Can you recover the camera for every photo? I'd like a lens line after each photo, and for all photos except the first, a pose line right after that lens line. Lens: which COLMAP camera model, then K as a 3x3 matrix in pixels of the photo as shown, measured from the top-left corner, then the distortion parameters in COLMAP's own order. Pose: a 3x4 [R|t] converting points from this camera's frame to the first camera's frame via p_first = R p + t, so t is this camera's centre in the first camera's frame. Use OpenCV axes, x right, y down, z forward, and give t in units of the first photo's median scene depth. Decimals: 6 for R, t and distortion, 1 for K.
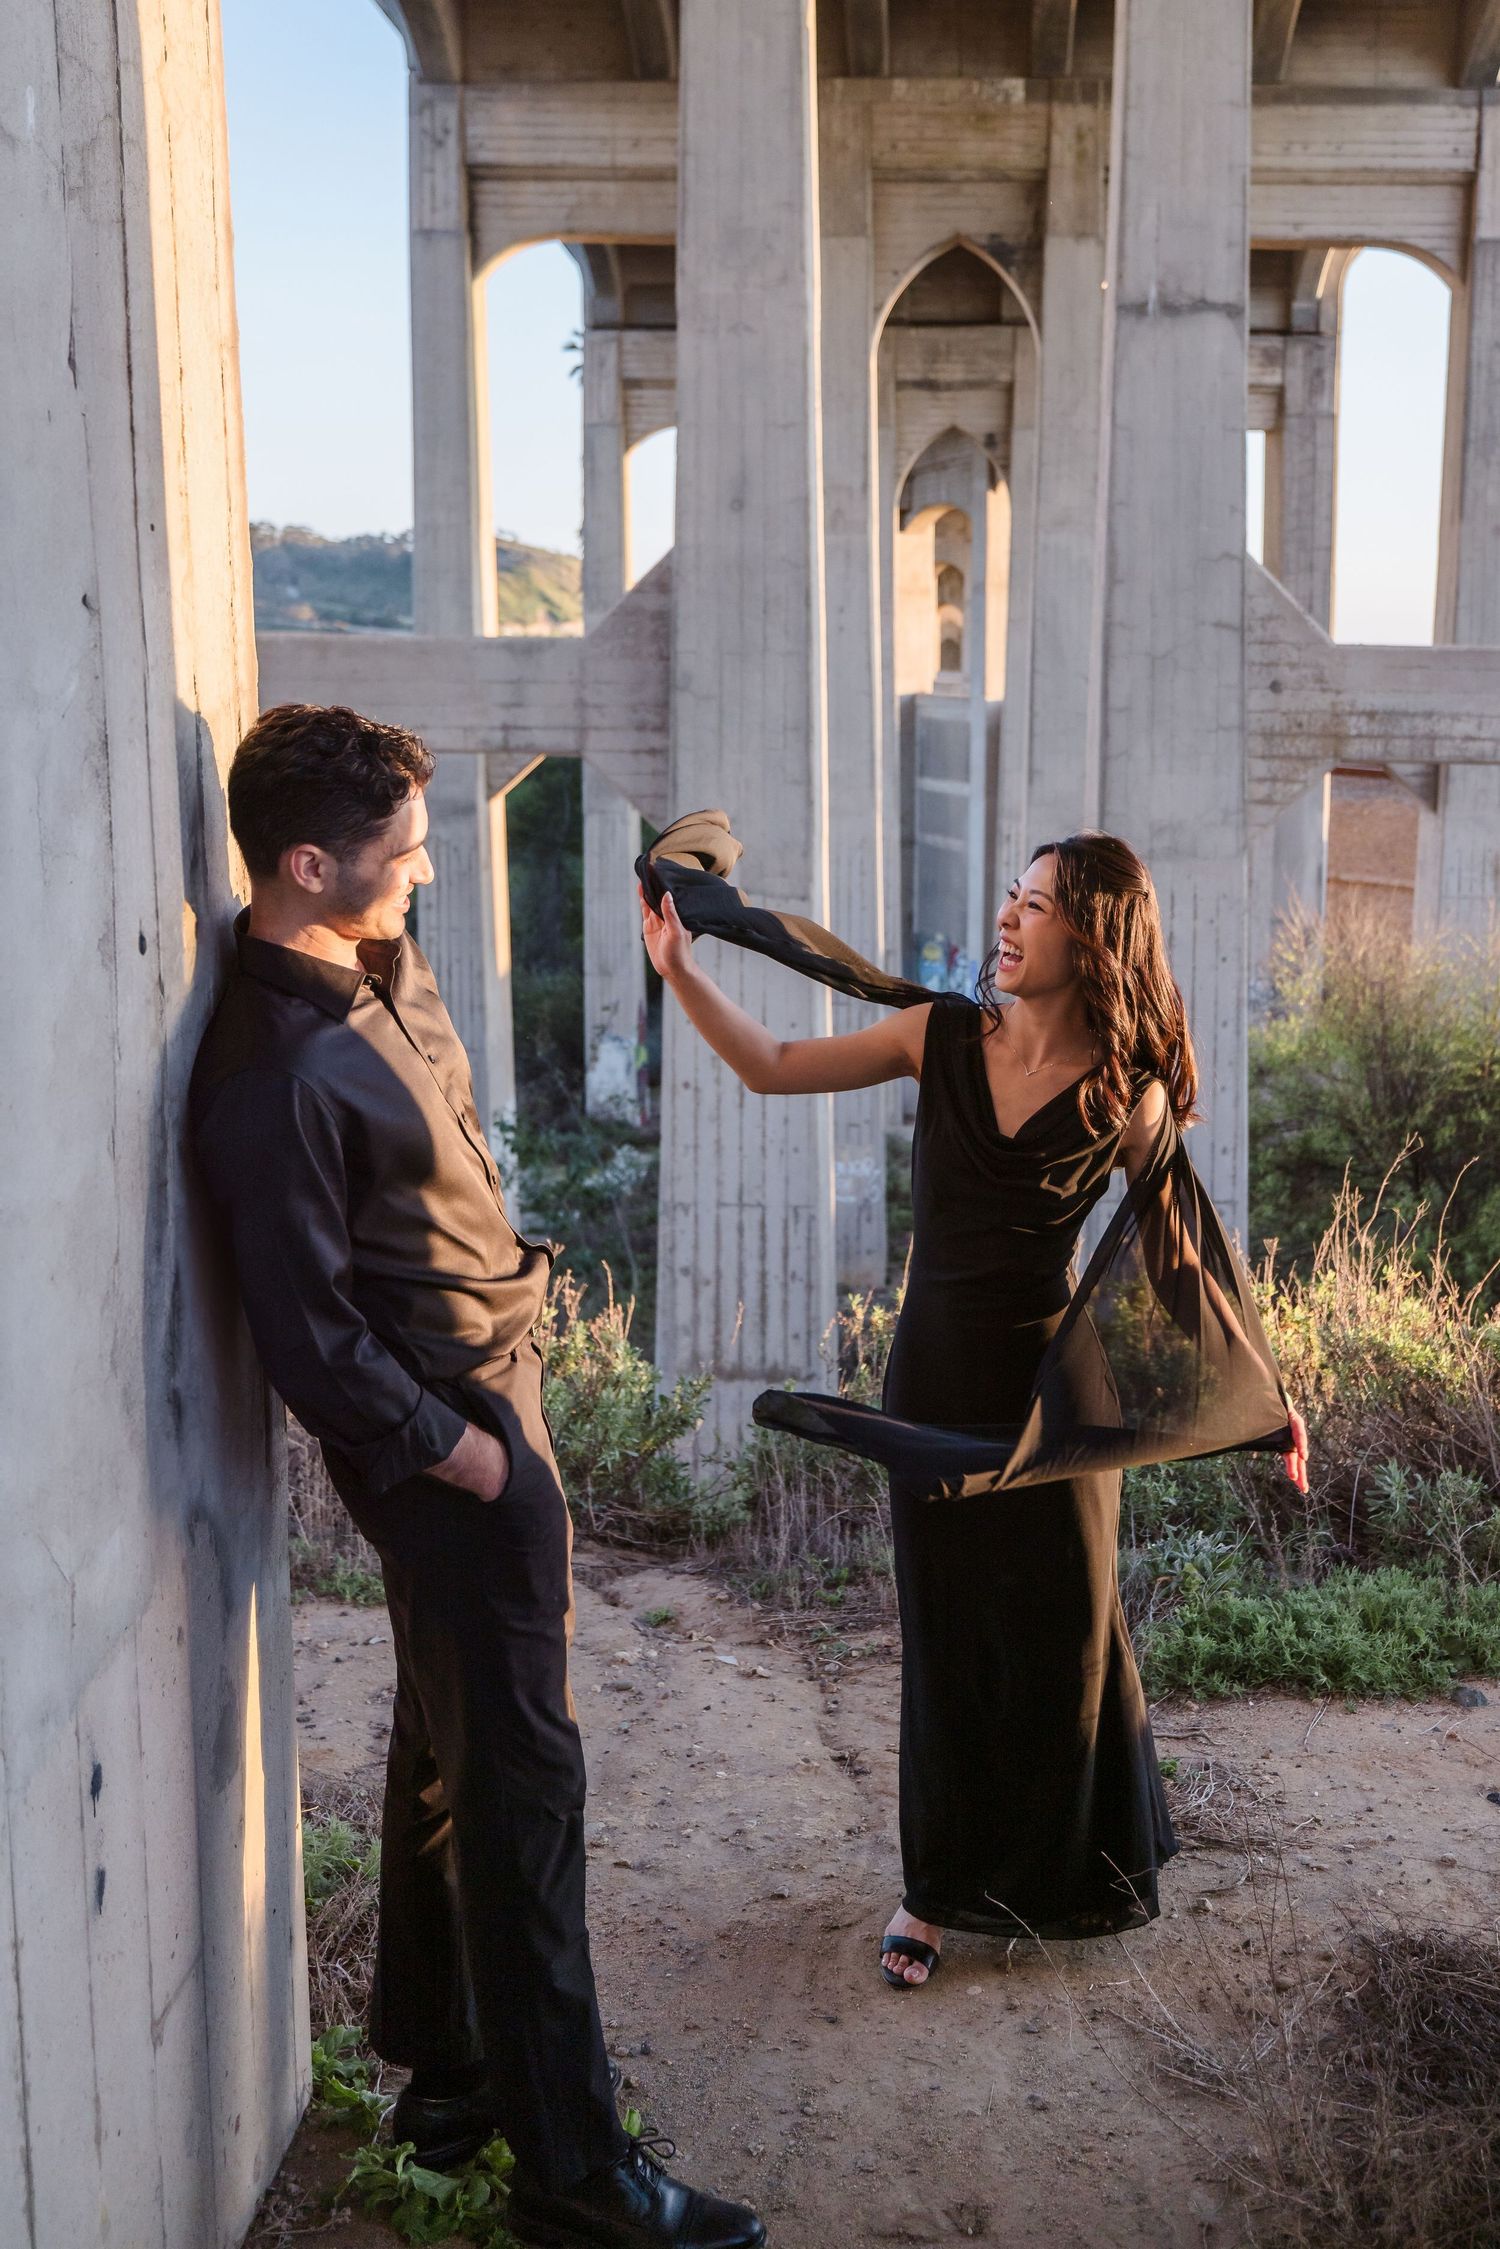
lens RADIAL K [[2171.1, 0, 960.9], [0, 2171.1, 890.0], [0, 0, 1]] dist [-0.006322, -0.000199]
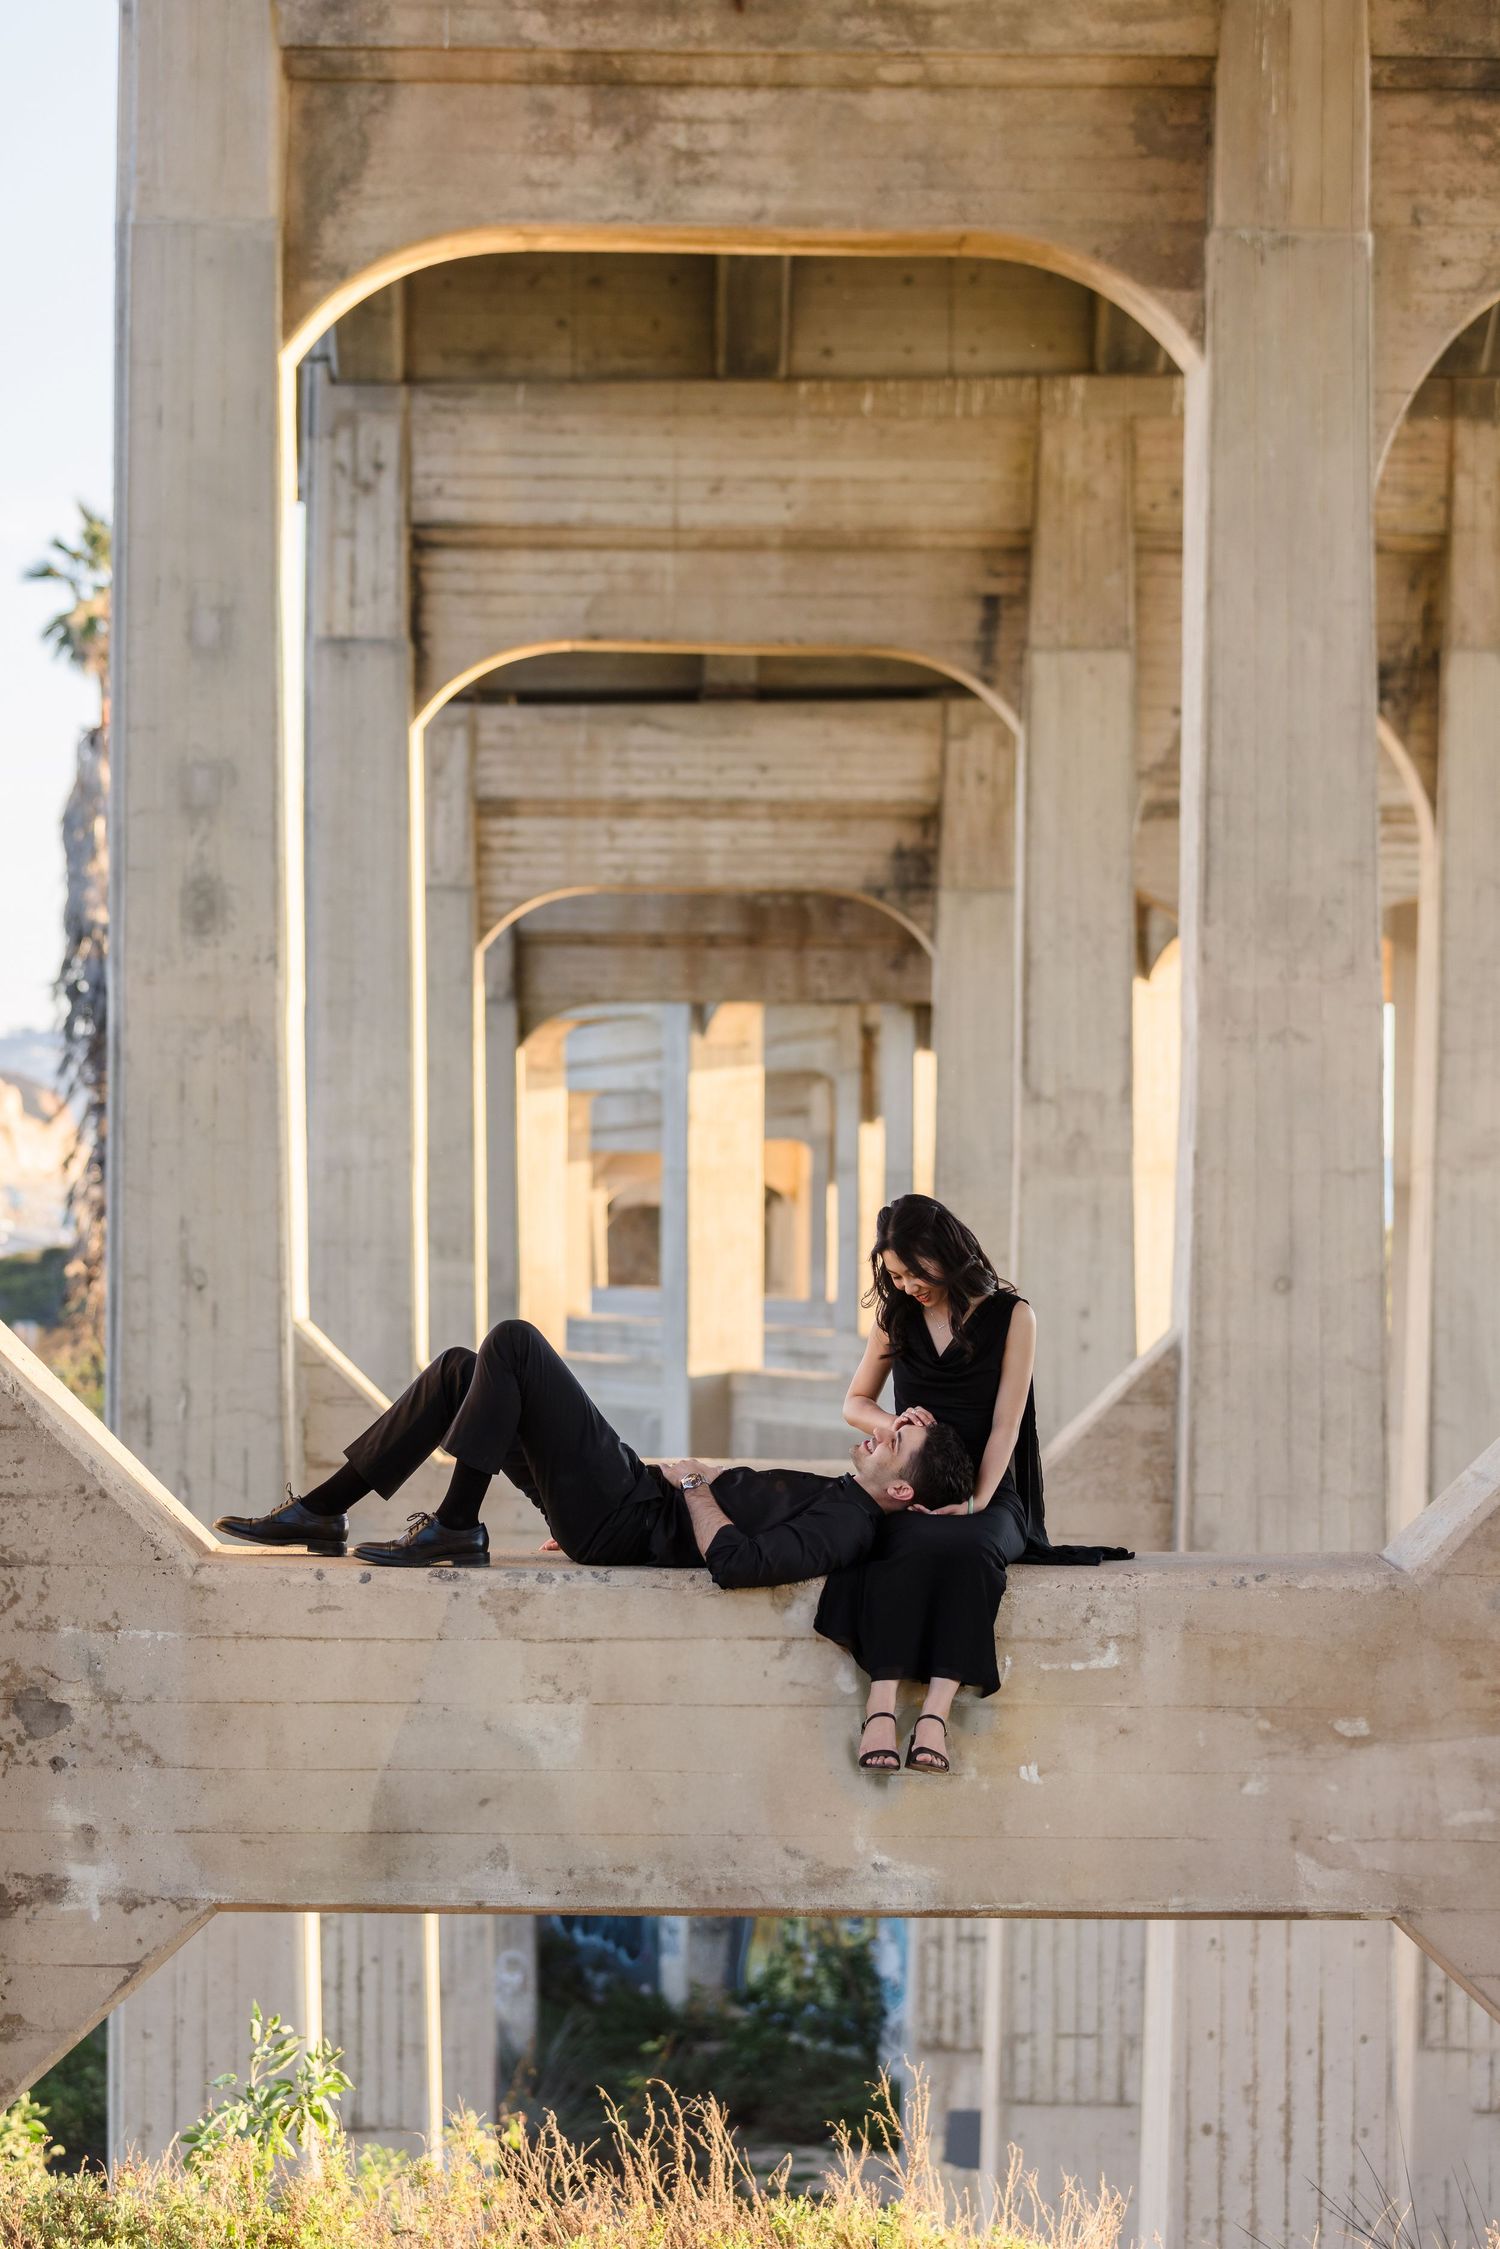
lens RADIAL K [[5730.4, 0, 750.0], [0, 5730.4, 1124.5], [0, 0, 1]] dist [-0.041833, -0.192134]
pose [[0.999875, -0.002126, 0.015695, -0.163916], [0.003938, 0.993204, -0.116320, -0.008232], [-0.015341, 0.116367, 0.993088, -0.449589]]
